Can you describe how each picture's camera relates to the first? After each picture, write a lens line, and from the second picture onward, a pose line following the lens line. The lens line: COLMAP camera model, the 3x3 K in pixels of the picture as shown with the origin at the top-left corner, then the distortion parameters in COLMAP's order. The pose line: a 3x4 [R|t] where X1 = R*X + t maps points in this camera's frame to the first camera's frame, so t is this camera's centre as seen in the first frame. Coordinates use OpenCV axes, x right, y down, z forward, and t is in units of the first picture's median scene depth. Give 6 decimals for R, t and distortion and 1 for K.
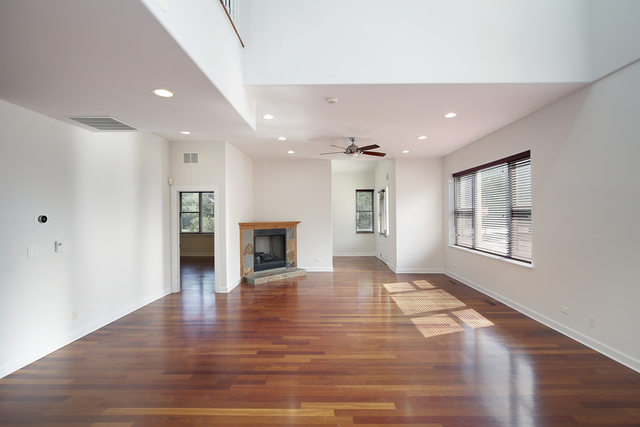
lens RADIAL K [[296.4, 0, 321.0], [0, 296.4, 213.3], [0, 0, 1]] dist [-0.000029, -0.000006]
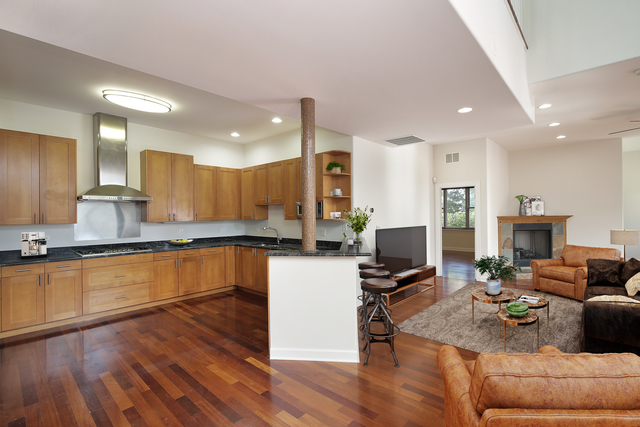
lens RADIAL K [[301.4, 0, 321.5], [0, 301.4, 217.3], [0, 0, 1]] dist [-0.018478, 0.000433]
pose [[0.748993, -0.003042, -0.662571, -0.049086], [0.012998, 0.999864, 0.010103, 0.017186], [0.662450, -0.016179, 0.748931, -0.153984]]
